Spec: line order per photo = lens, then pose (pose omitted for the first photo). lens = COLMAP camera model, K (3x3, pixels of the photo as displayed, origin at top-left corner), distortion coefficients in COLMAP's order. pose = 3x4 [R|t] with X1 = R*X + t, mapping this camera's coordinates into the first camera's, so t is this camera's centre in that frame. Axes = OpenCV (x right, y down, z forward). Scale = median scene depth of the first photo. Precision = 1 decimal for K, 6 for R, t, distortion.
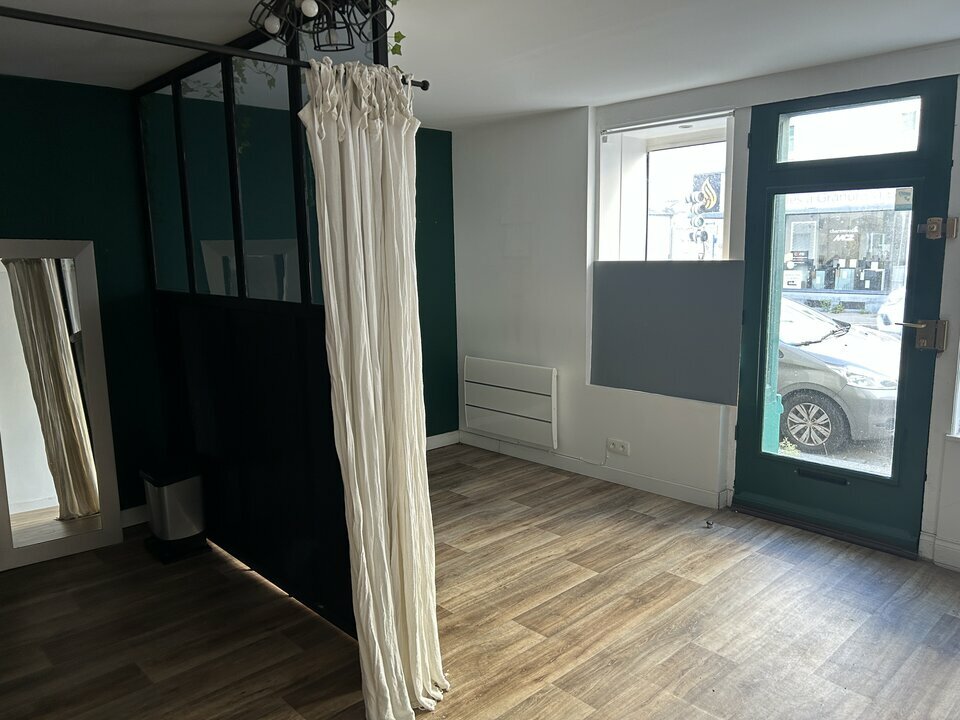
lens RADIAL K [[722.7, 0, 480.0], [0, 722.7, 360.0], [0, 0, 1]] dist [0.019909, -0.000247]
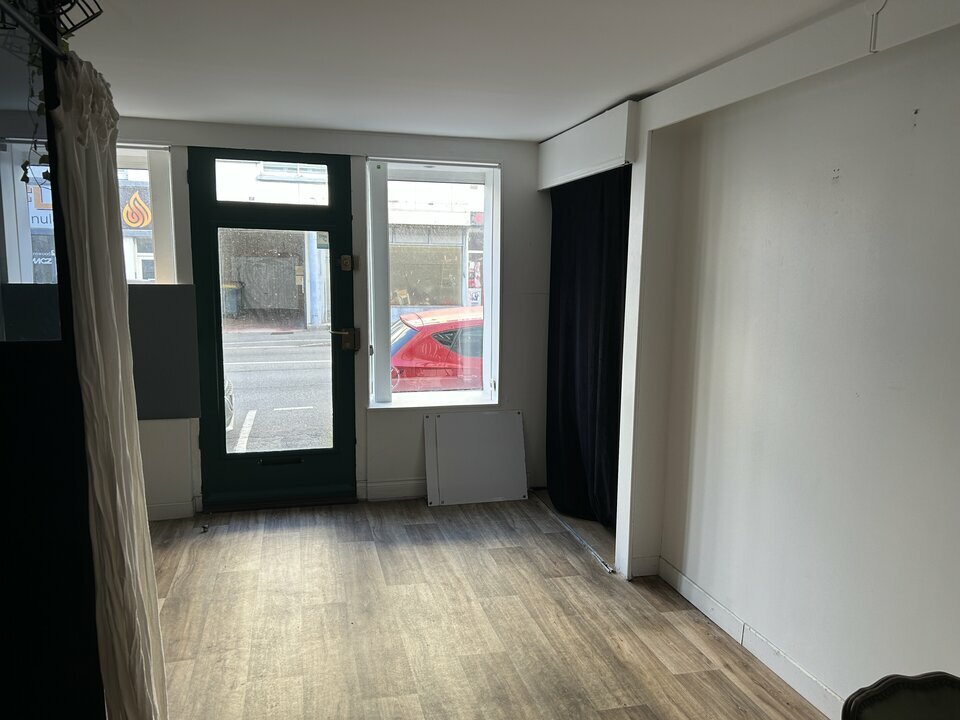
lens RADIAL K [[722.7, 0, 480.0], [0, 722.7, 360.0], [0, 0, 1]] dist [0.019909, -0.000247]
pose [[0.479559, -0.088786, 0.873007, -0.450835], [0.117101, 0.992445, 0.036607, -0.015113], [-0.869661, 0.084675, 0.486333, 0.109738]]
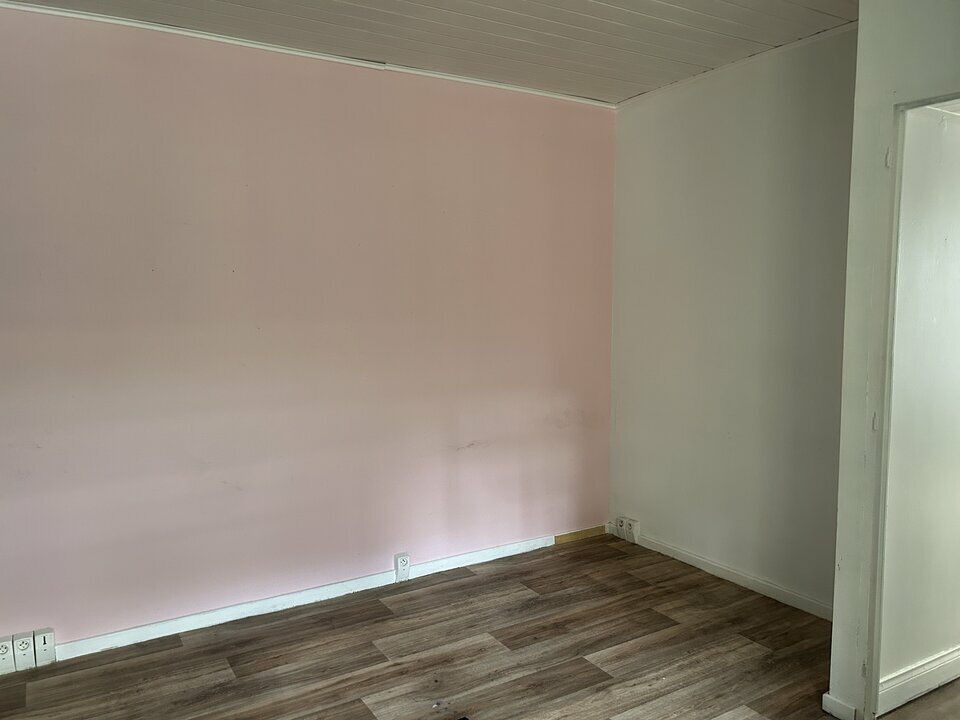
lens RADIAL K [[722.7, 0, 480.0], [0, 722.7, 360.0], [0, 0, 1]] dist [0.019909, -0.000247]
pose [[-0.976702, 0.008082, 0.214449, 0.088415], [0.062348, 0.966873, 0.247525, -0.292230], [-0.205344, 0.255129, -0.944851, 1.730114]]
